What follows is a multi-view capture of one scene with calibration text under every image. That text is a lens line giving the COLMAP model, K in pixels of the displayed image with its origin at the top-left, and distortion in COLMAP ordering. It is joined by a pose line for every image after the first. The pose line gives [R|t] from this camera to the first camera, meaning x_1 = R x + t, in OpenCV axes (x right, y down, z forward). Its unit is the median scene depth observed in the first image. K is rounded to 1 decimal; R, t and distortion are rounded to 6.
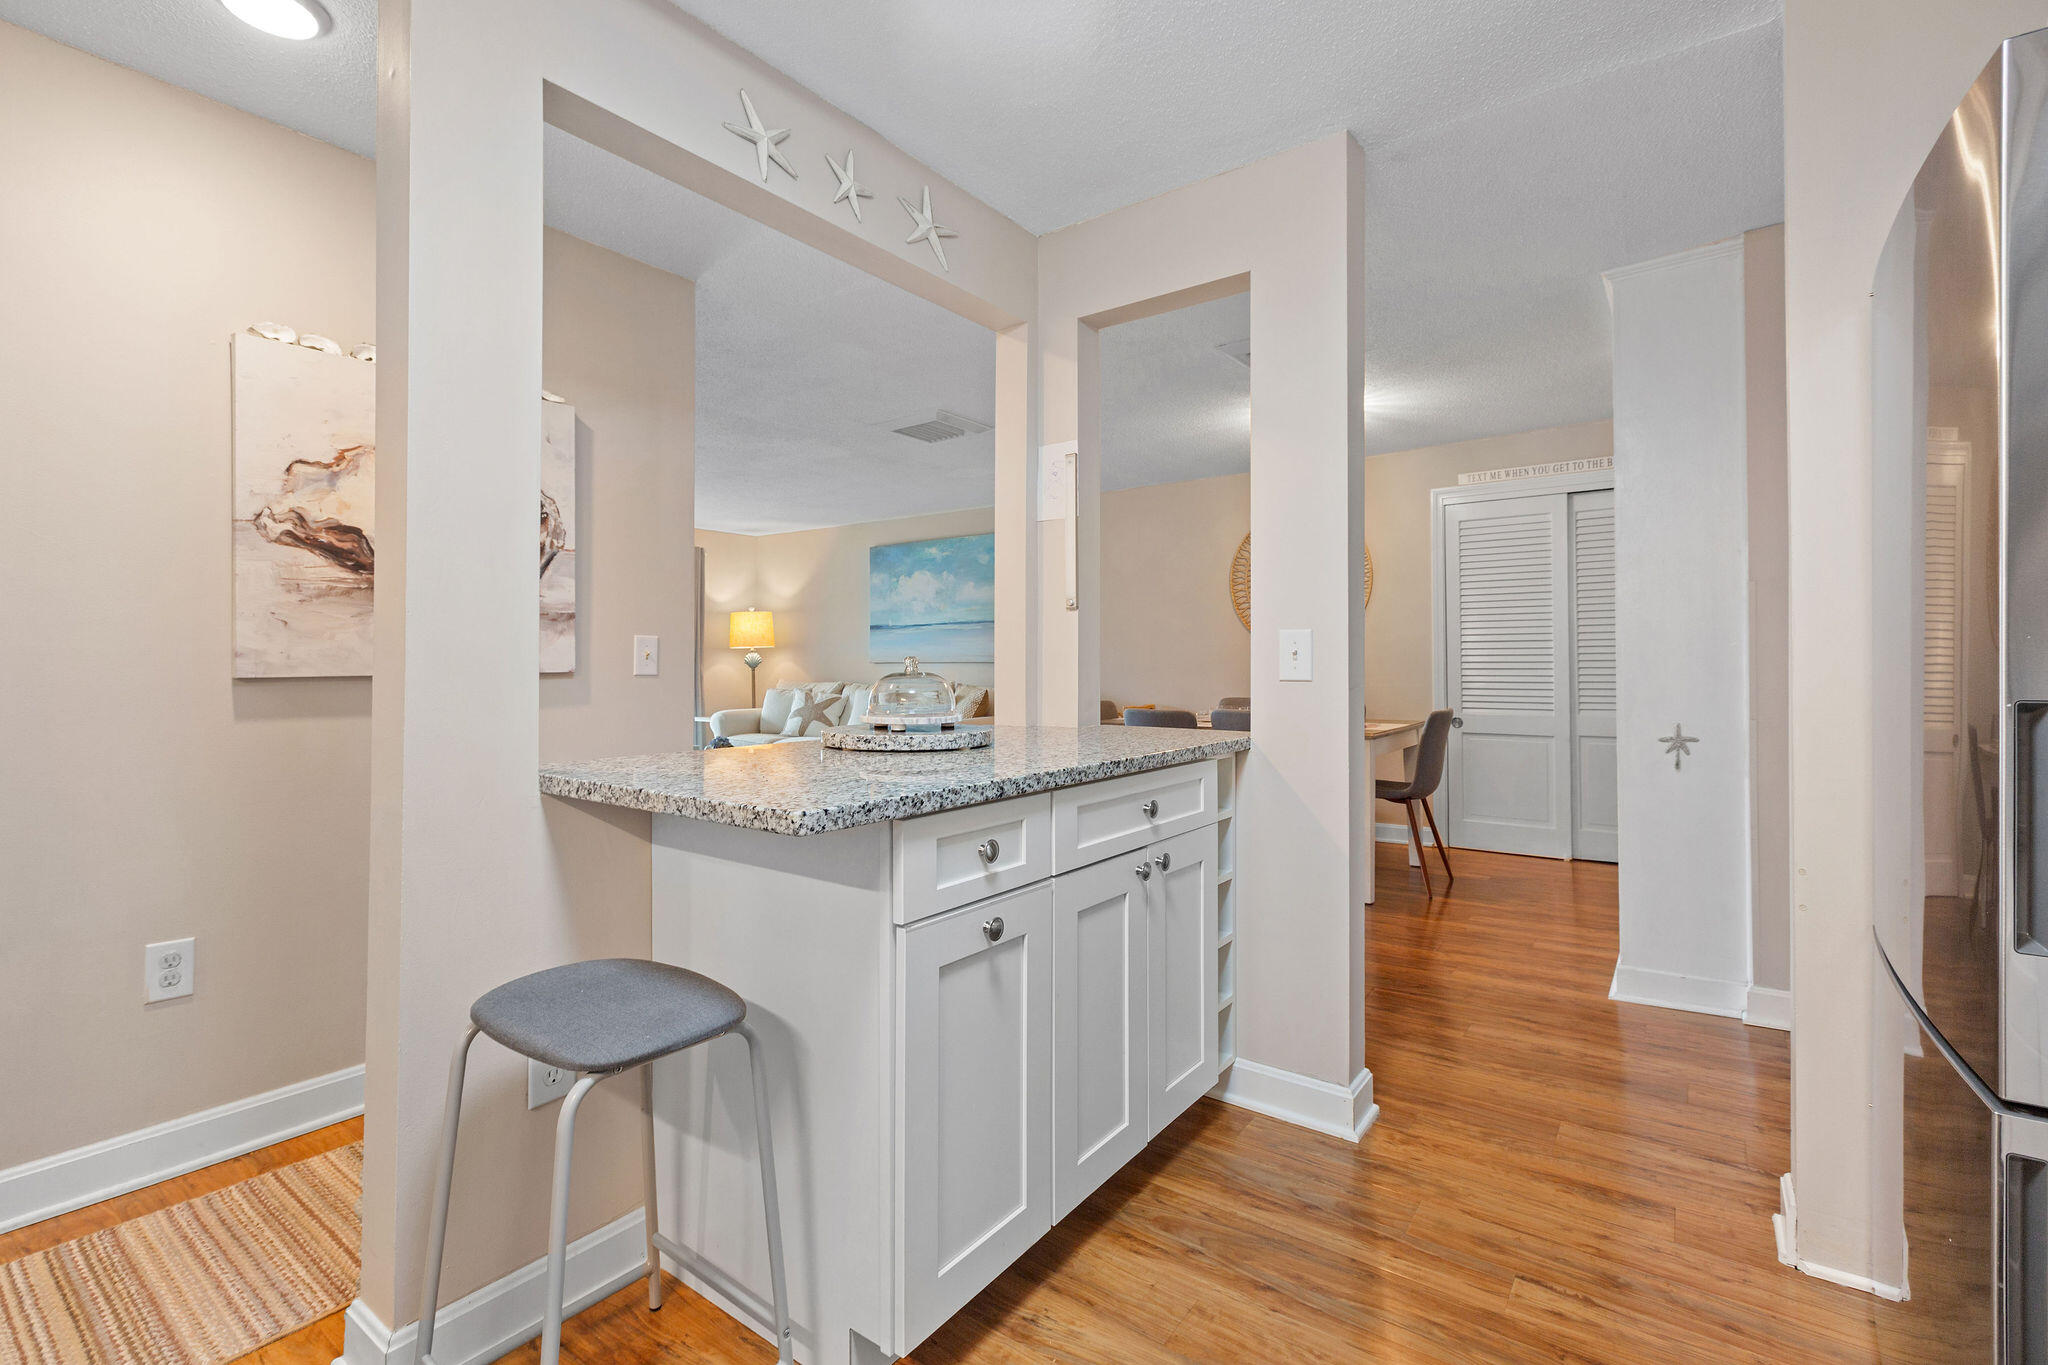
lens RADIAL K [[927.5, 0, 1011.1], [0, 927.5, 663.9], [0, 0, 1]] dist [0.001227, 0.002142]
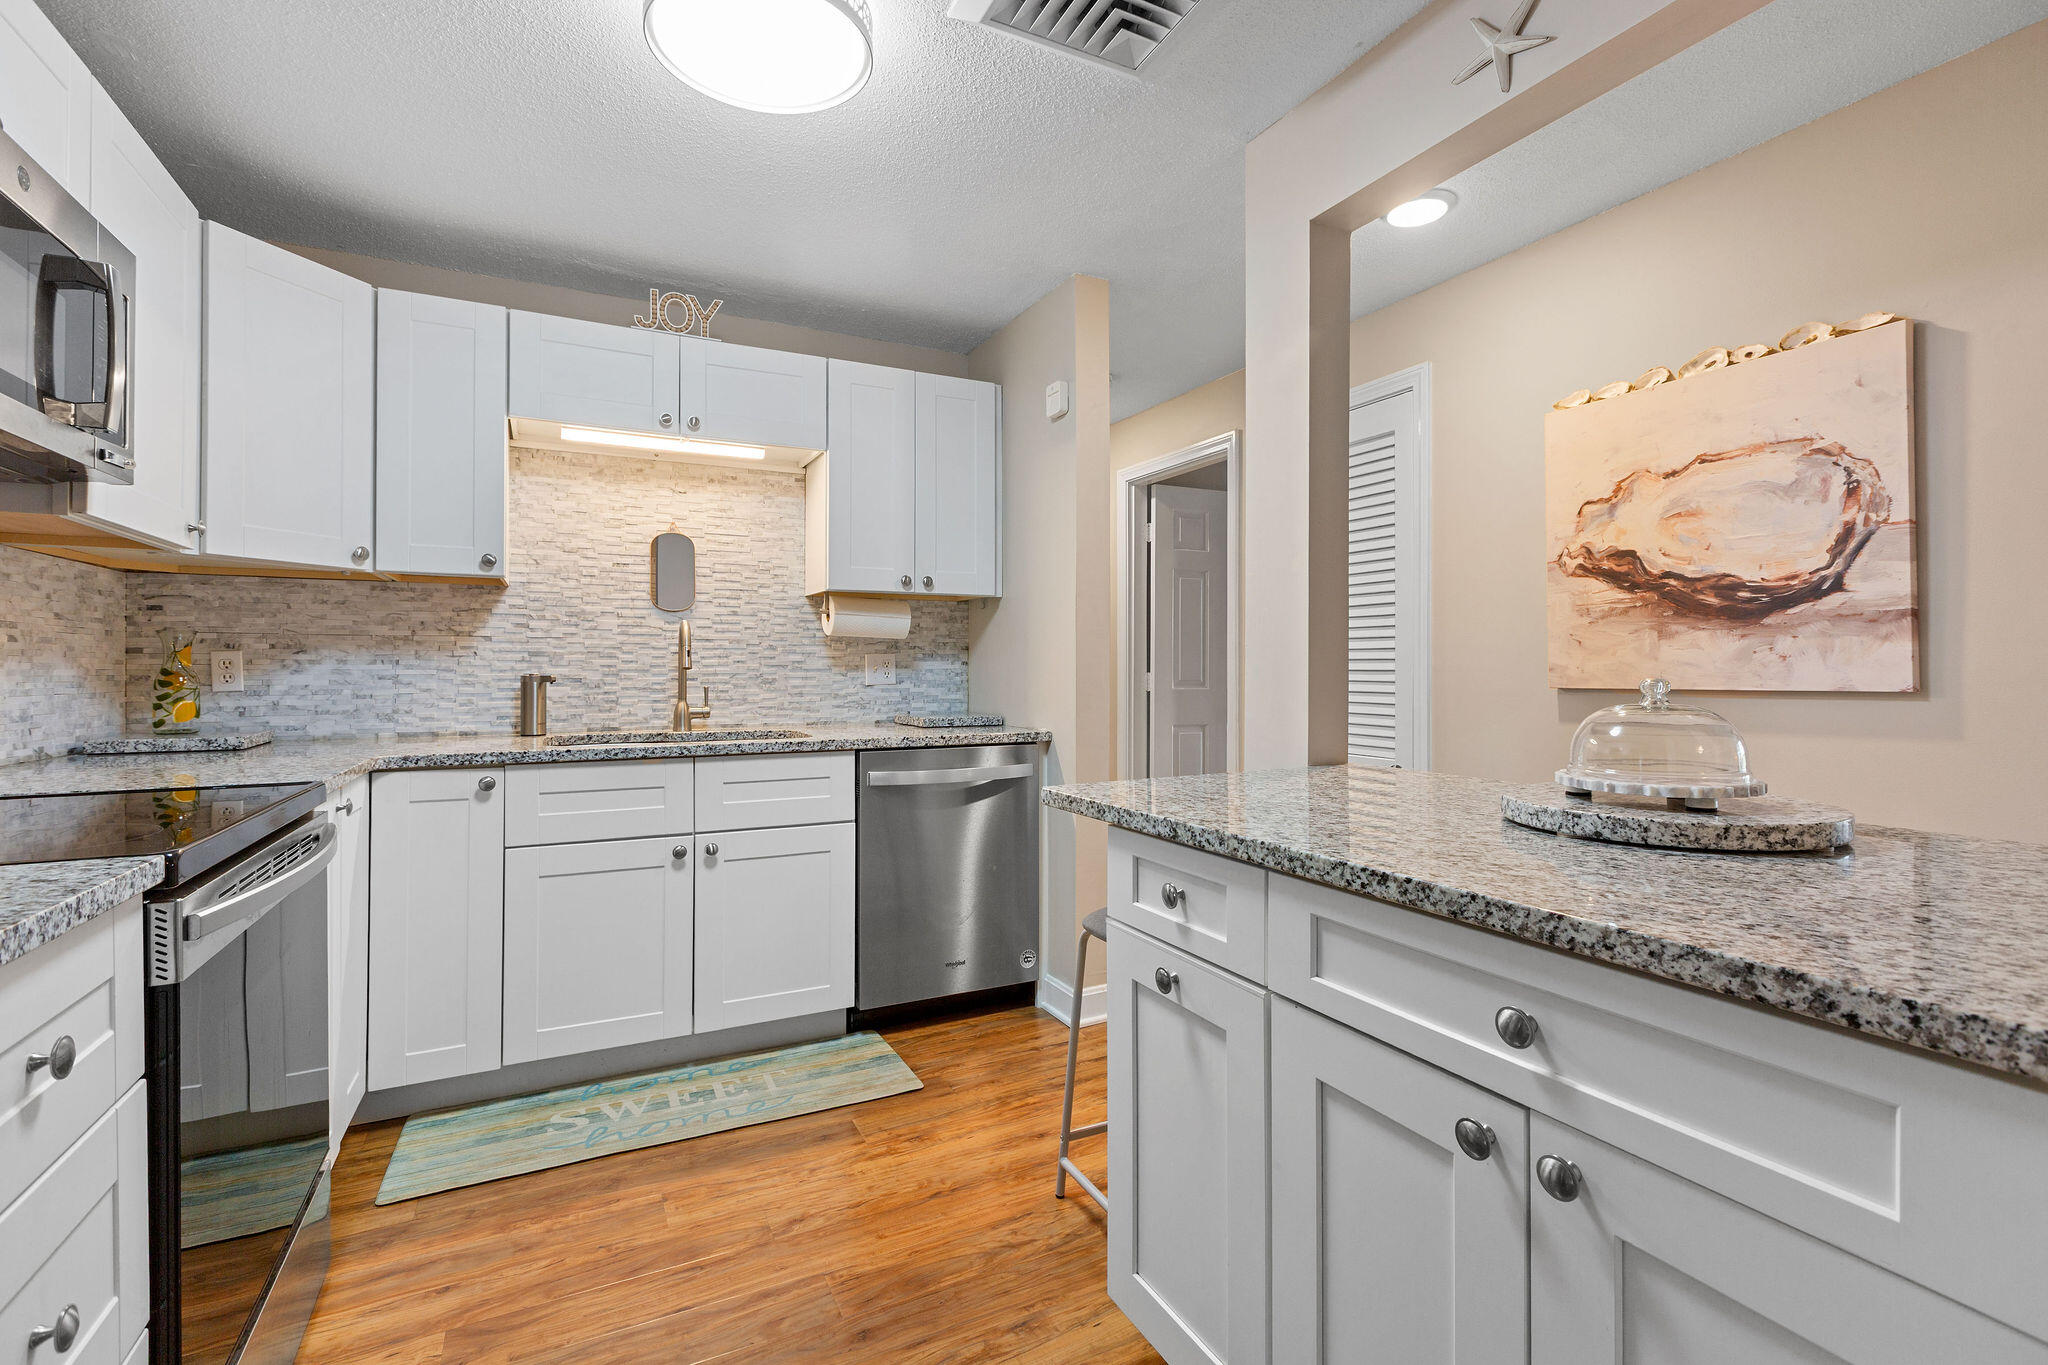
lens RADIAL K [[927.5, 0, 1020.6], [0, 927.5, 667.7], [0, 0, 1]] dist [0.001227, 0.002142]
pose [[-0.449167, 0.002637, -0.893444, 0.600075], [0.001578, 0.999996, 0.002158, -0.015808], [0.893446, -0.000440, -0.449170, 0.900984]]
